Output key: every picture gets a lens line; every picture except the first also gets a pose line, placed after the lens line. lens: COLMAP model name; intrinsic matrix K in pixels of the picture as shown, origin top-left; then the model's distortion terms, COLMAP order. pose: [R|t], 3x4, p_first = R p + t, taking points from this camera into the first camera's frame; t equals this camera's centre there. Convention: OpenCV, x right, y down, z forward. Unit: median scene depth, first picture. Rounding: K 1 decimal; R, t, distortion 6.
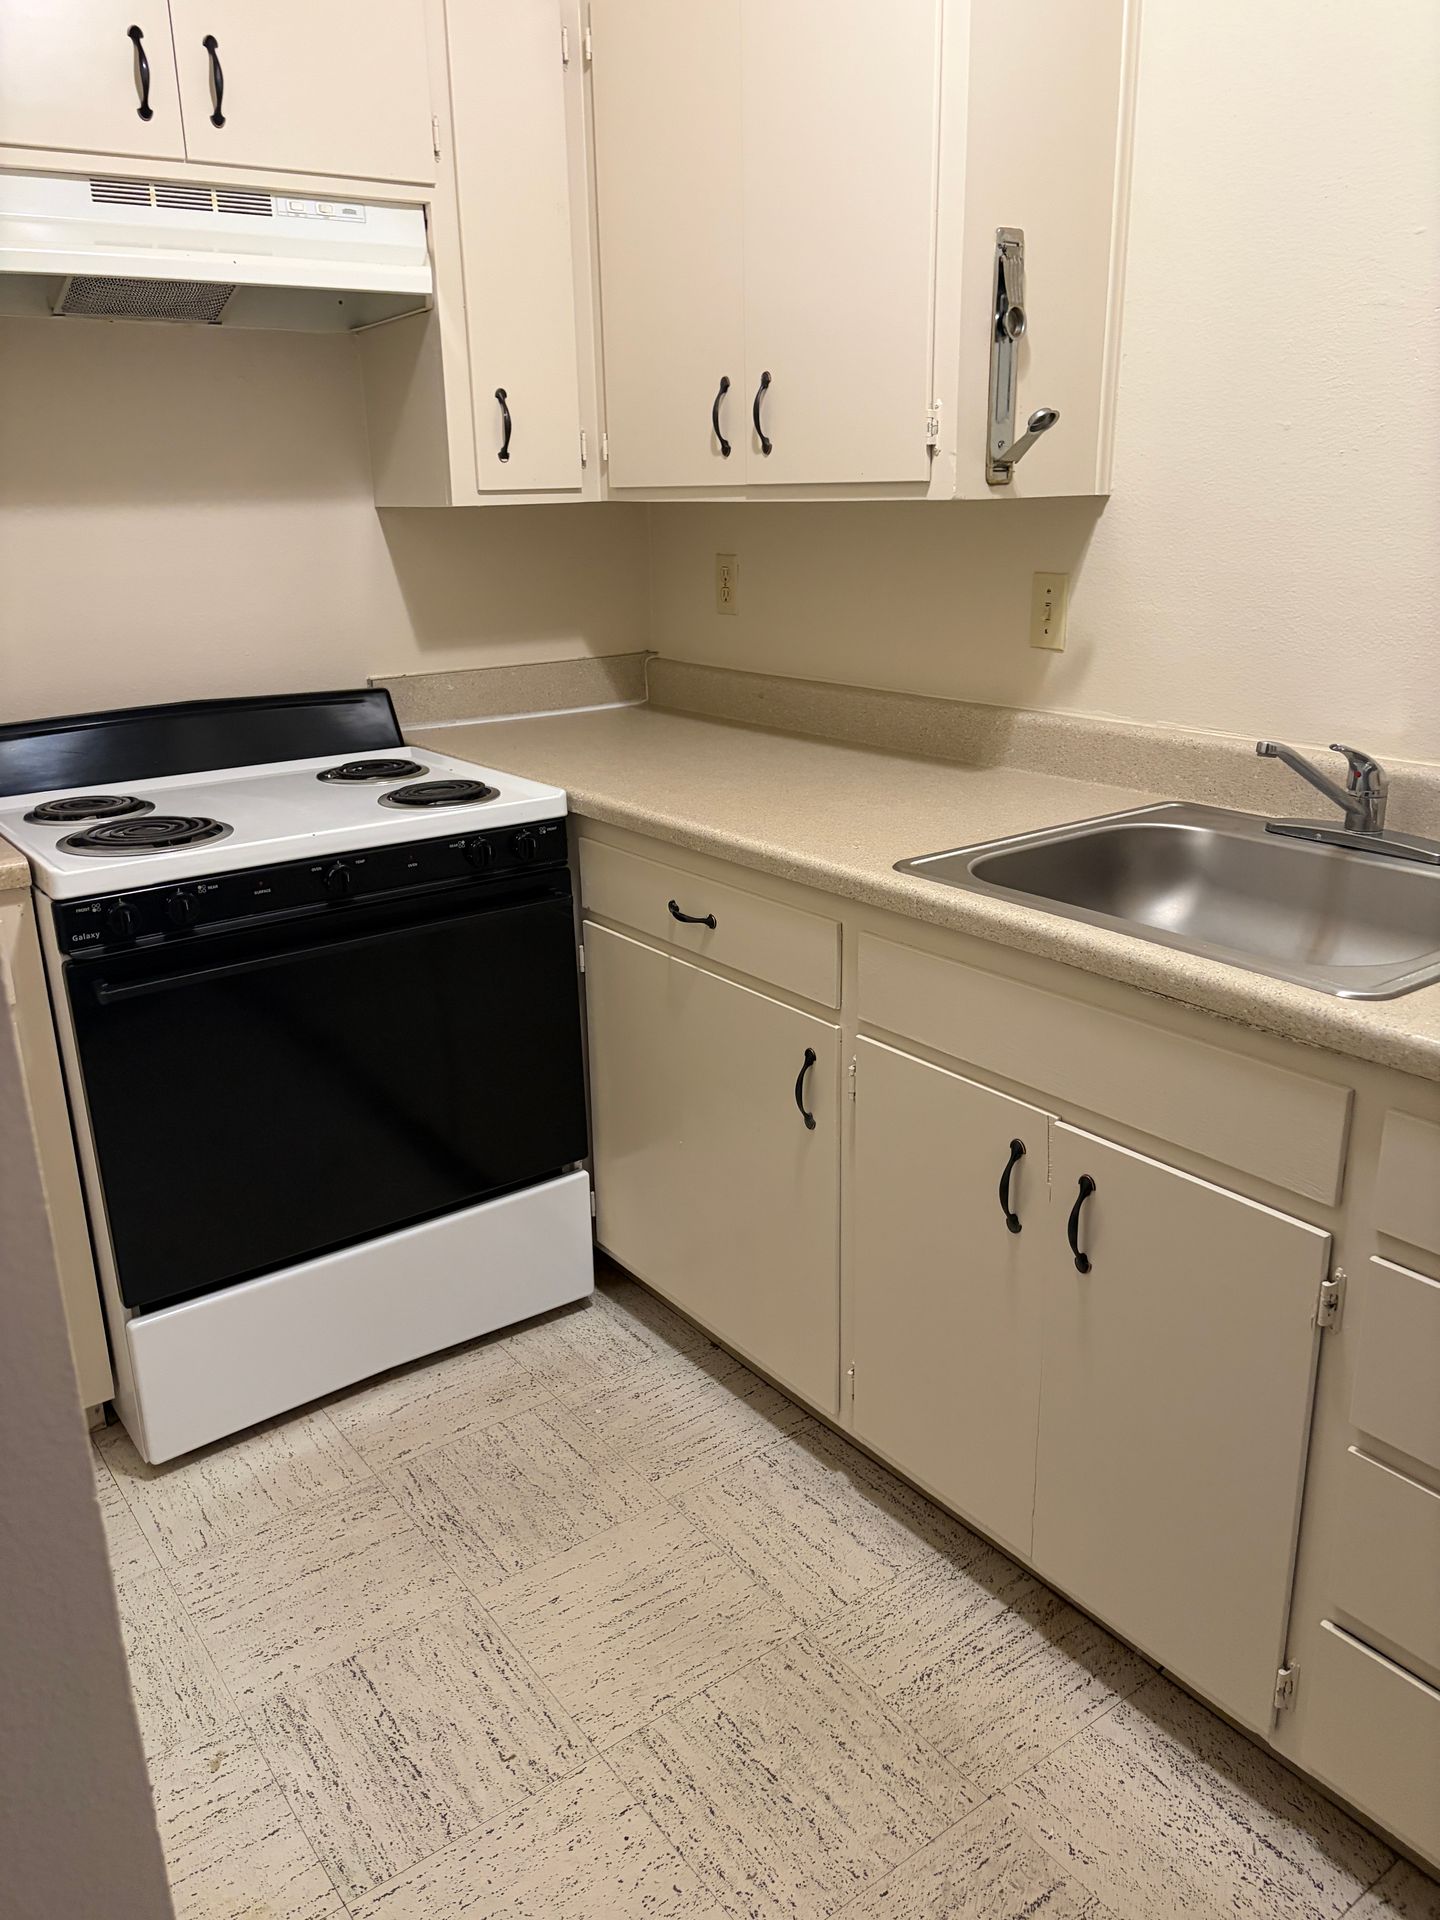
lens RADIAL K [[1465.4, 0, 717.6], [0, 1465.4, 947.2], [0, 0, 1]] dist [0.081576, -0.095234]
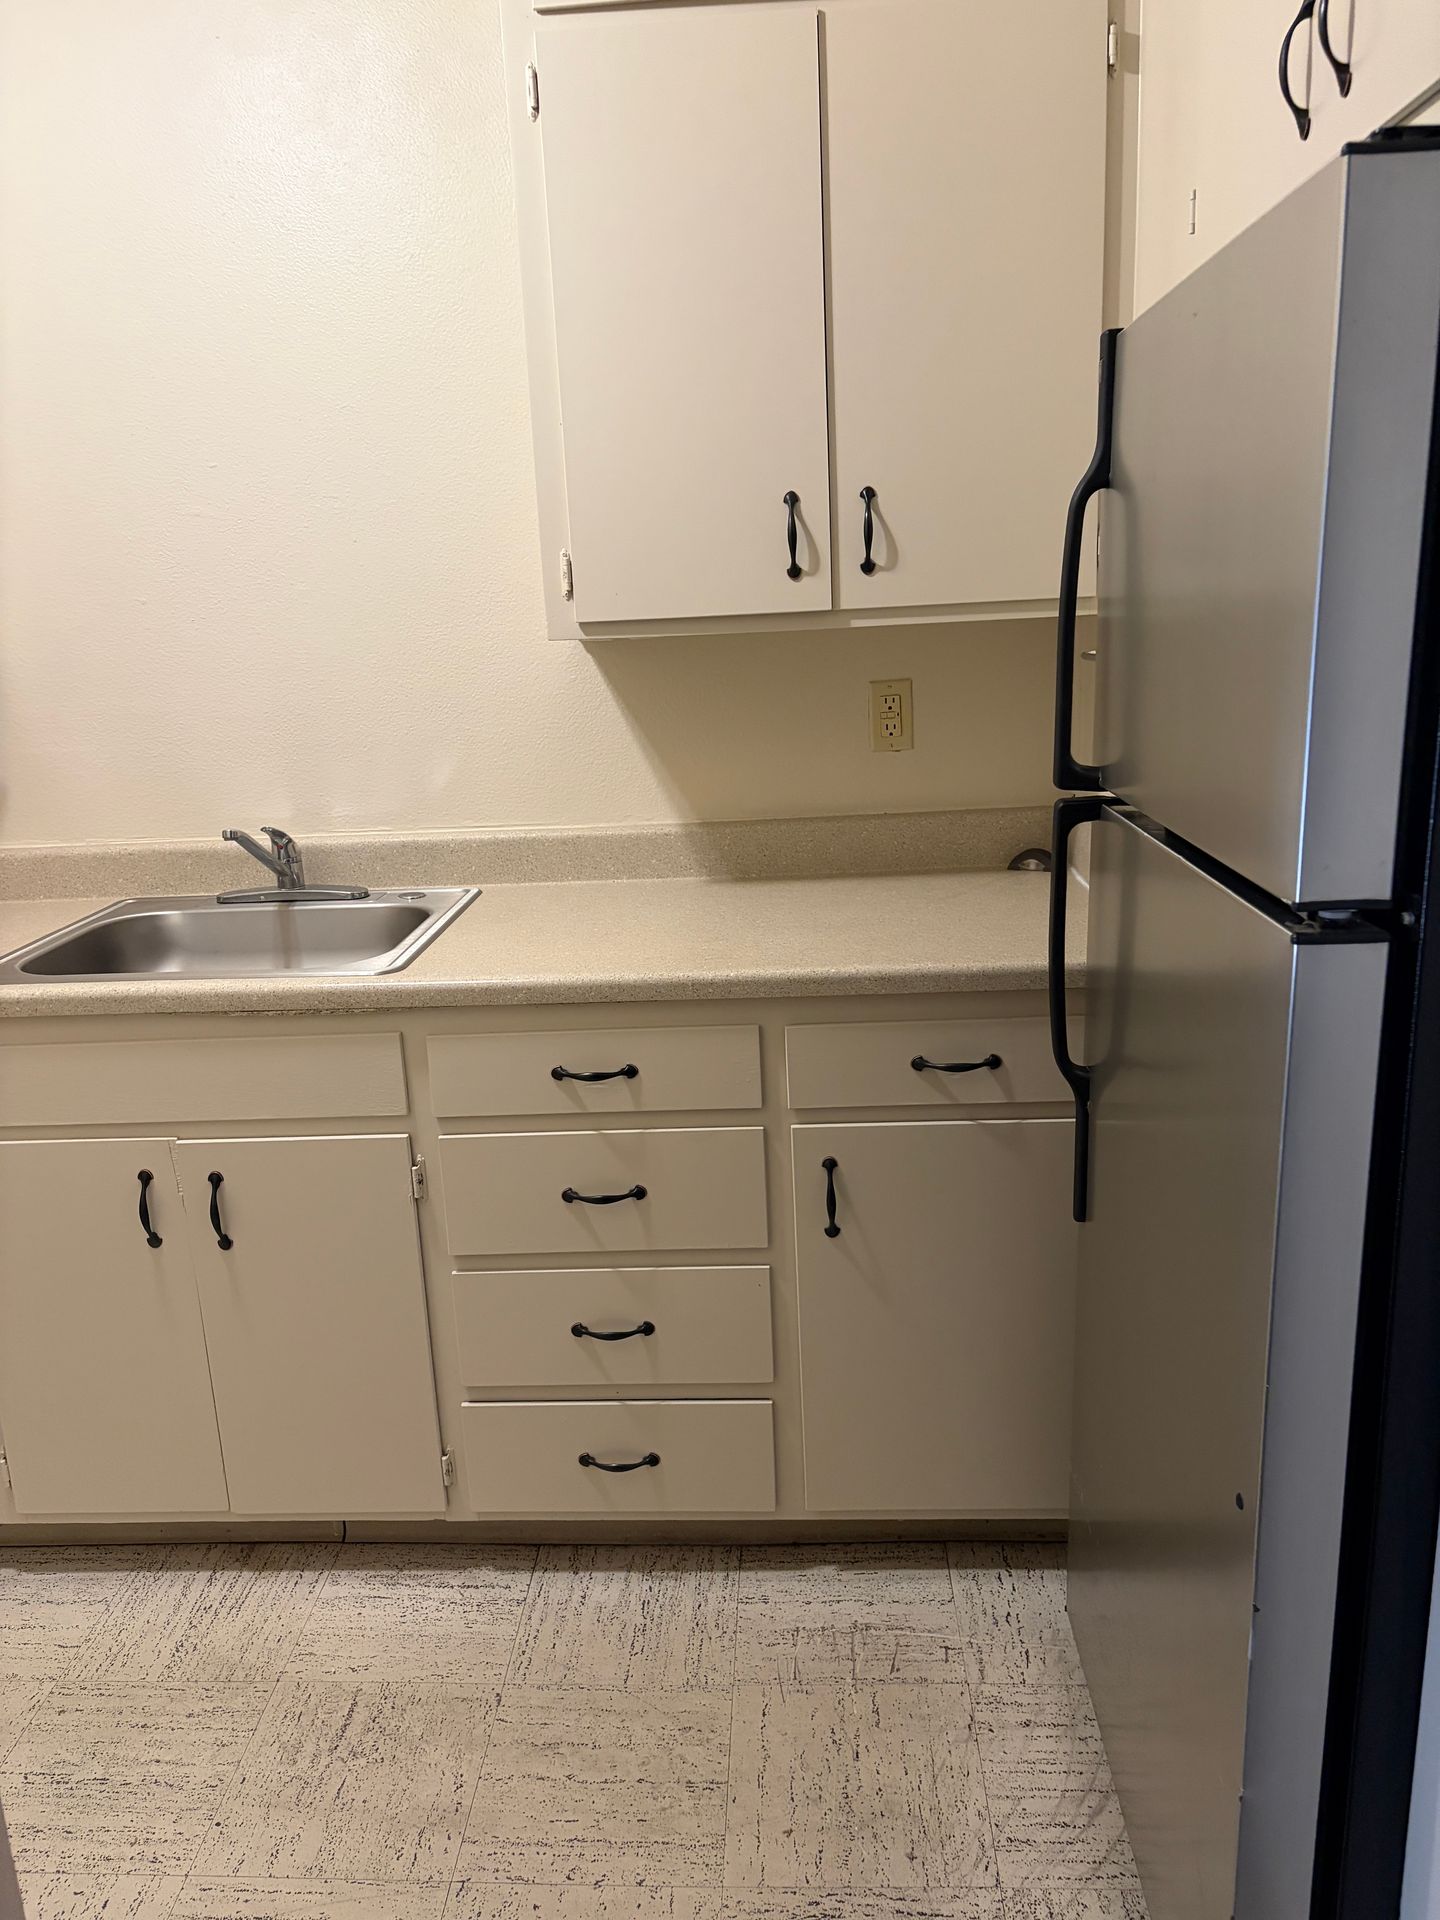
lens RADIAL K [[1425.4, 0, 725.3], [0, 1425.4, 954.5], [0, 0, 1]] dist [0.065057, -0.087864]
pose [[0.633977, -0.205521, 0.745543, -0.333593], [0.272440, 0.961593, 0.033408, 0.048922], [-0.723775, 0.181936, 0.665620, -0.167767]]
